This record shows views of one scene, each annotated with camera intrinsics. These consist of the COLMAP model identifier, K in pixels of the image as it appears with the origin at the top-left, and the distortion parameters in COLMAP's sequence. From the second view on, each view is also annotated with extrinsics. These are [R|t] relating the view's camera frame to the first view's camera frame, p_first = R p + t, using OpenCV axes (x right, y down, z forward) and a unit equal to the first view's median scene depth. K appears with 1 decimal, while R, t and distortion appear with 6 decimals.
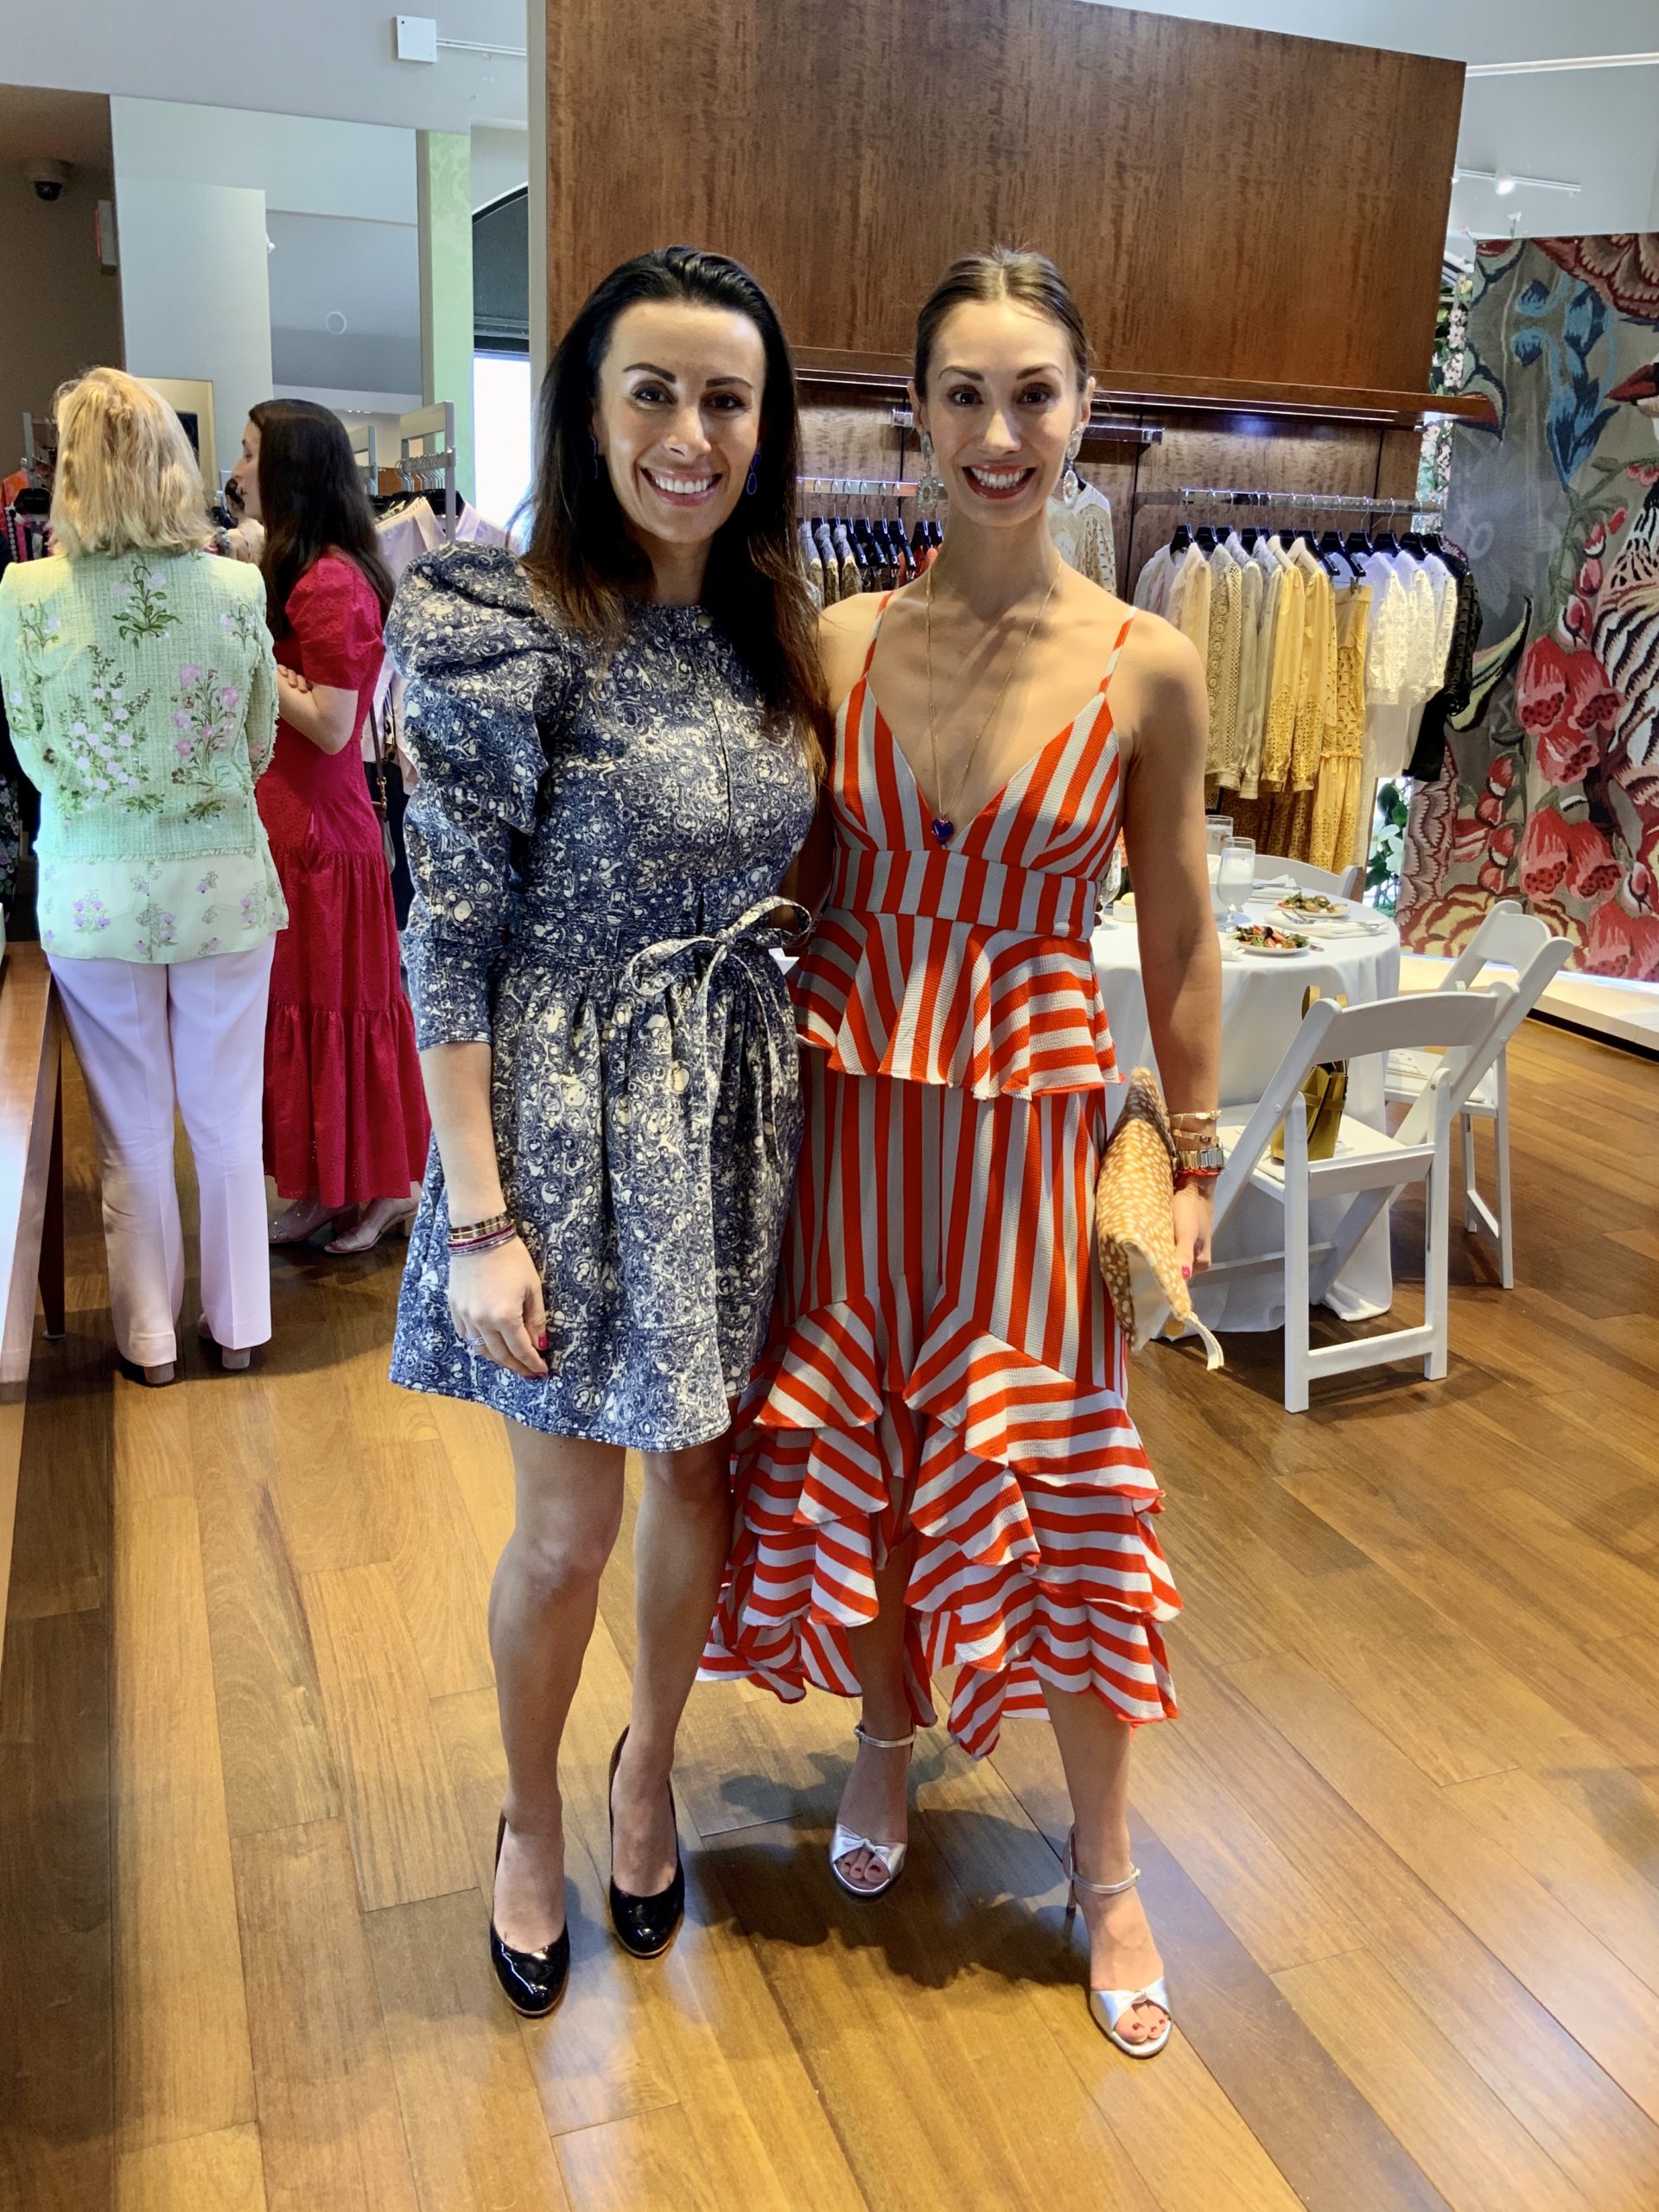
lens RADIAL K [[1857.4, 0, 831.5], [0, 1857.4, 1109.7], [0, 0, 1]] dist [-0.000262, -0.000167]
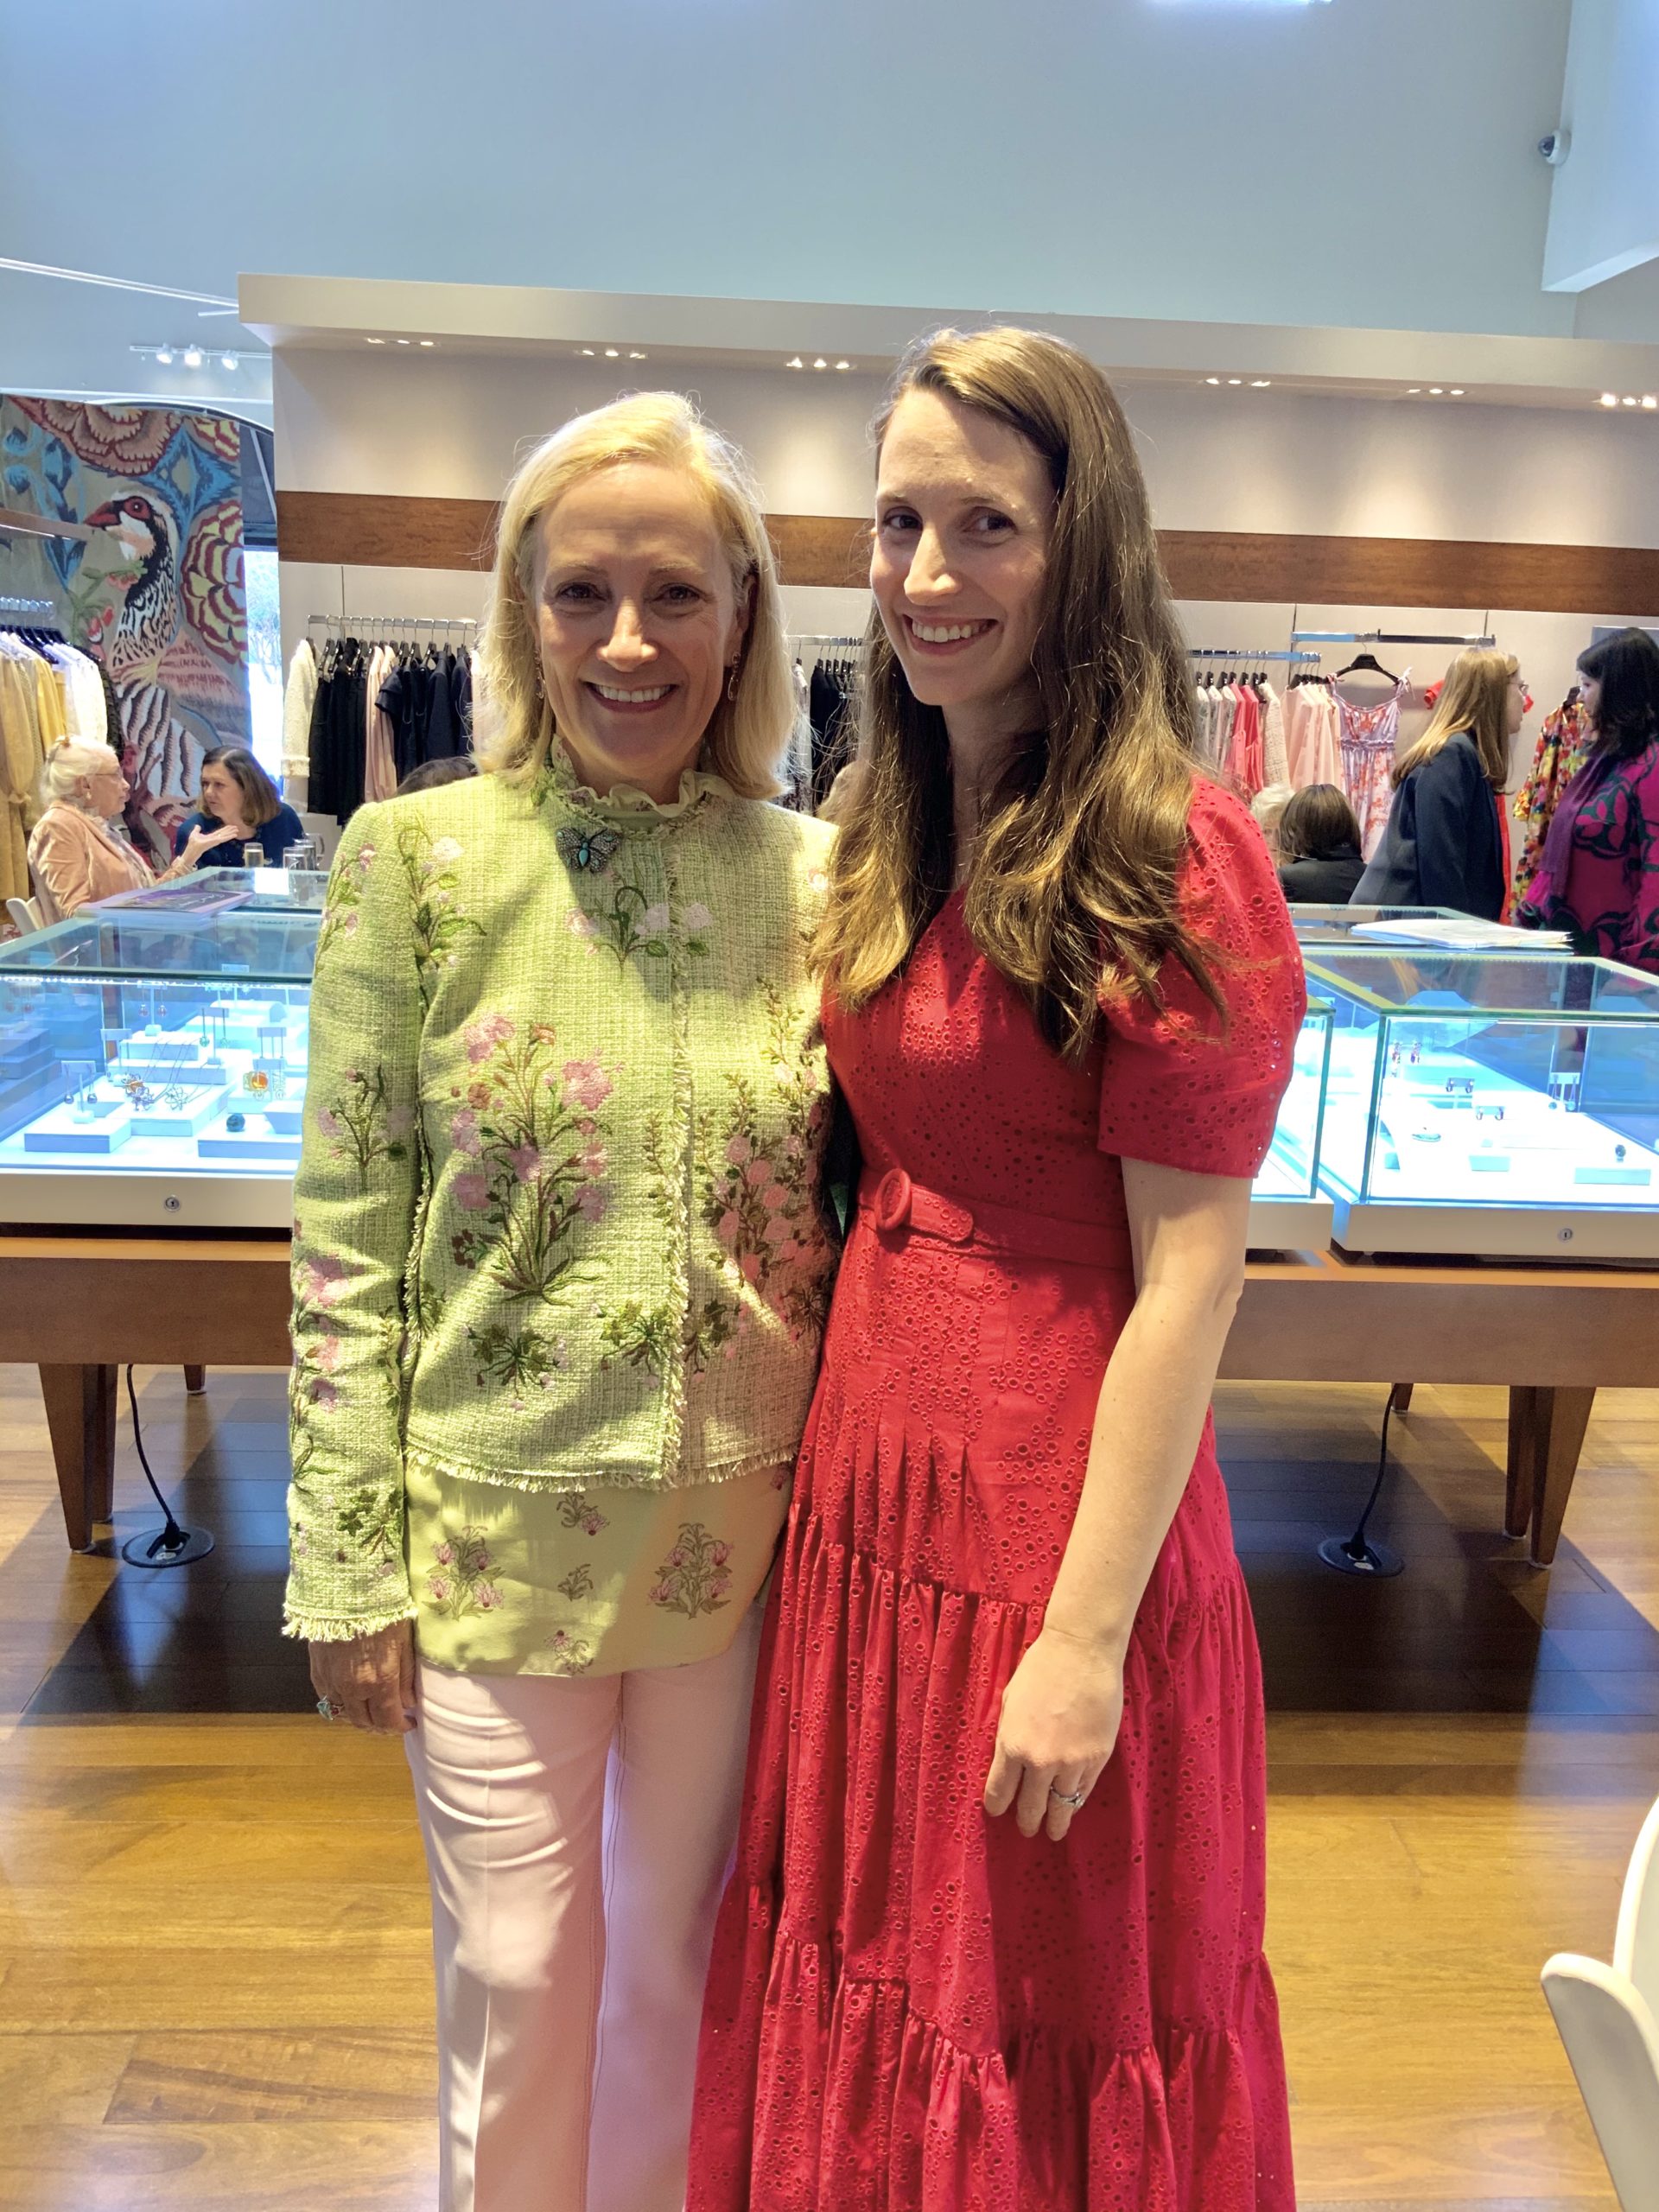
lens RADIAL K [[1857.4, 0, 831.8], [0, 1857.4, 1104.0], [0, 0, 1]] dist [-0.000262, -0.000167]
pose [[0.300966, -0.240426, 0.922830, -0.729127], [0.258088, 0.952120, 0.163886, -0.071360], [-0.918047, 0.188847, 0.348607, 0.134887]]
